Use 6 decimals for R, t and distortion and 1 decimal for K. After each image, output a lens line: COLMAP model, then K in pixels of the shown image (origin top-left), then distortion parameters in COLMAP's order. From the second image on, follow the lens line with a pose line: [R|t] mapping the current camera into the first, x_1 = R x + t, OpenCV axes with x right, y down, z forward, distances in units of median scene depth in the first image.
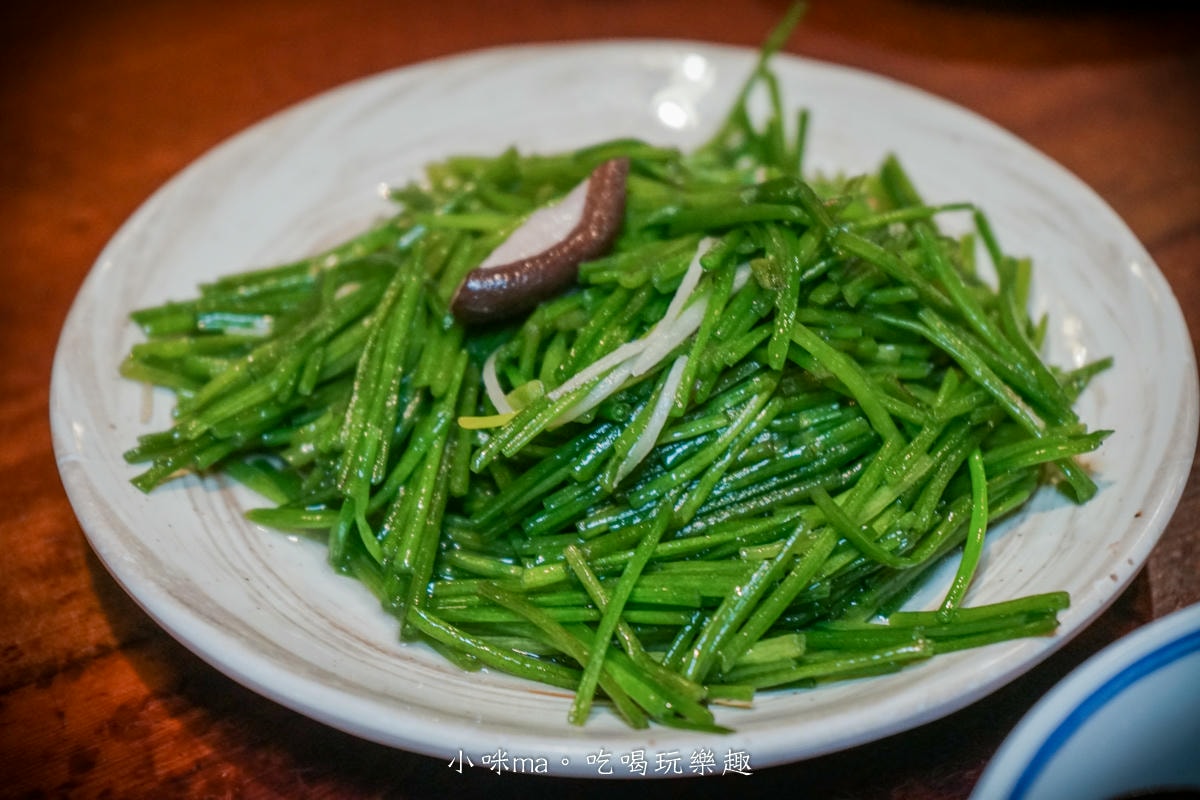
lens RADIAL K [[2419.6, 0, 600.0], [0, 2419.6, 400.0], [0, 0, 1]] dist [-0.145301, 0.600103]
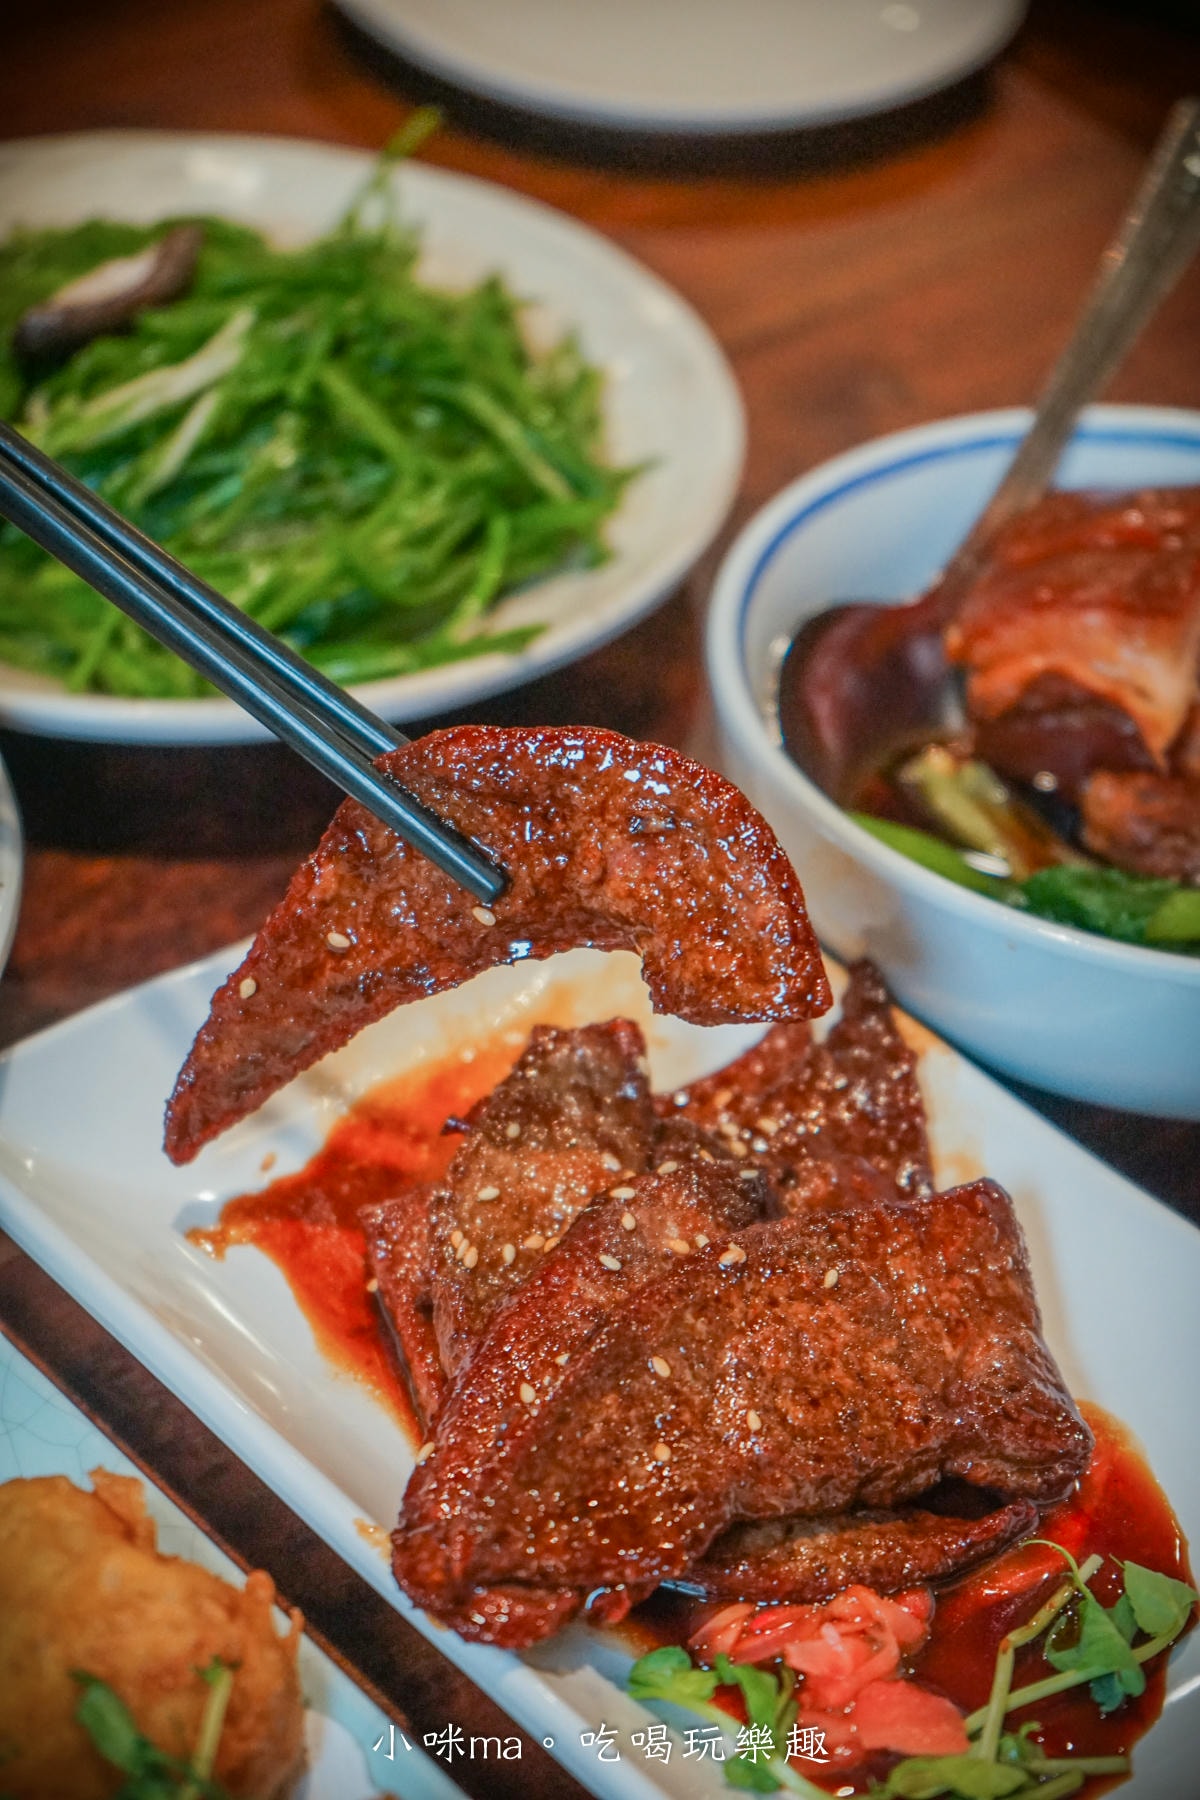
lens RADIAL K [[3629.5, 0, 600.0], [0, 3629.5, 900.0], [0, 0, 1]] dist [-0.145301, 0.600103]
pose [[0.996375, 0.077662, 0.034720, 0.161695], [-0.077235, 0.996922, -0.013468, 0.207181], [-0.035659, 0.010738, 0.999306, -0.549513]]
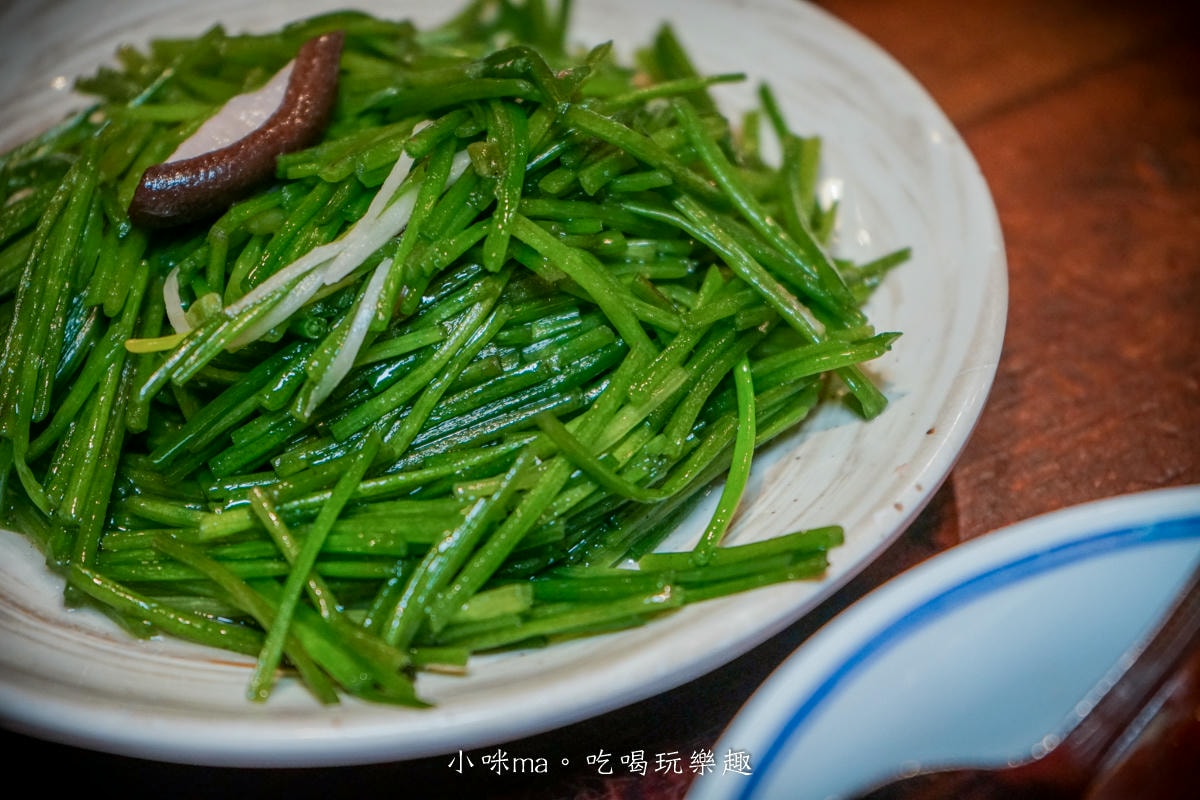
lens RADIAL K [[2419.6, 0, 600.0], [0, 2419.6, 400.0], [0, 0, 1]] dist [-0.145301, 0.600103]
pose [[0.999224, -0.030051, 0.025471, 0.084732], [0.029195, 0.999018, 0.033318, 0.004971], [-0.026447, -0.032548, 0.999120, 0.150281]]
